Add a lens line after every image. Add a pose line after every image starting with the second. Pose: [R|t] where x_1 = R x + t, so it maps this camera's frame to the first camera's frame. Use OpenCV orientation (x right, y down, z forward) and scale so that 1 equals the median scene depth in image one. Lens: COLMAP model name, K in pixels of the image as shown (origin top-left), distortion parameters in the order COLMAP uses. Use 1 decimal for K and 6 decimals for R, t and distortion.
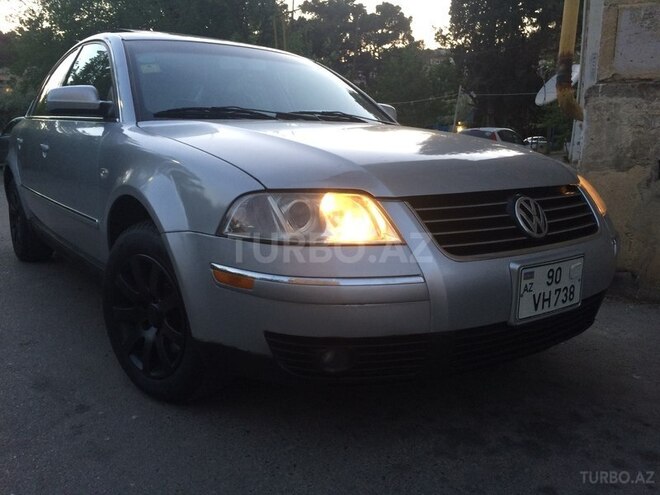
lens RADIAL K [[569.5, 0, 340.4], [0, 569.5, 249.5], [0, 0, 1]] dist [0.082138, -0.120144]
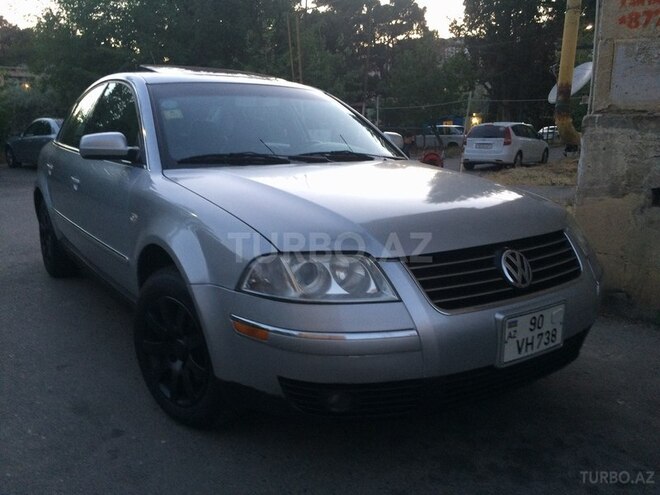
lens RADIAL K [[569.5, 0, 340.4], [0, 569.5, 249.5], [0, 0, 1]] dist [0.082138, -0.120144]
pose [[0.999648, -0.003401, -0.026310, 0.014666], [0.003889, 0.999821, 0.018495, -0.083541], [0.026242, -0.018591, 0.999483, -0.087555]]
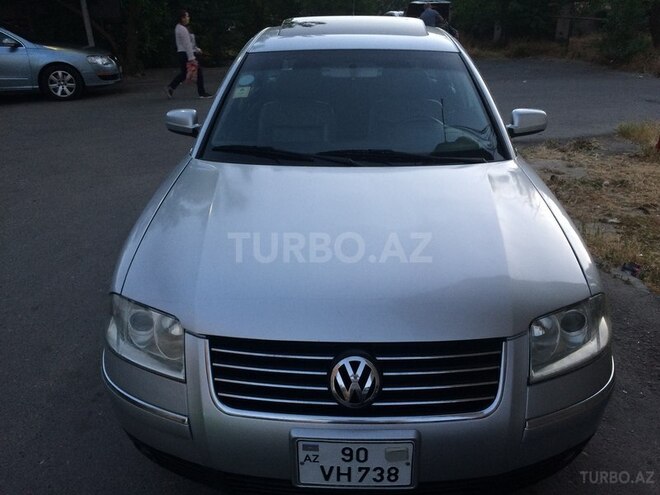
lens RADIAL K [[569.5, 0, 340.4], [0, 569.5, 249.5], [0, 0, 1]] dist [0.082138, -0.120144]
pose [[0.796484, 0.232713, -0.558085, 0.554508], [-0.117912, 0.965031, 0.234121, -0.334896], [0.593052, -0.120669, 0.796071, 0.218565]]
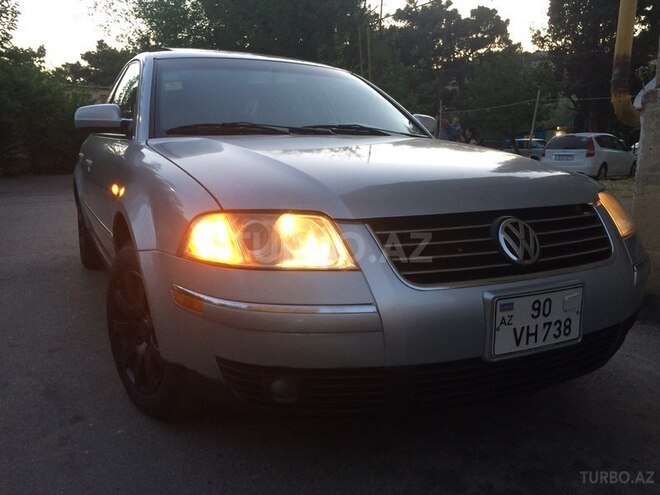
lens RADIAL K [[569.5, 0, 340.4], [0, 569.5, 249.5], [0, 0, 1]] dist [0.082138, -0.120144]
pose [[0.986675, 0.019049, -0.161587, 0.146002], [-0.021112, 0.999716, -0.011058, -0.020126], [0.161330, 0.014322, 0.986797, 0.046474]]
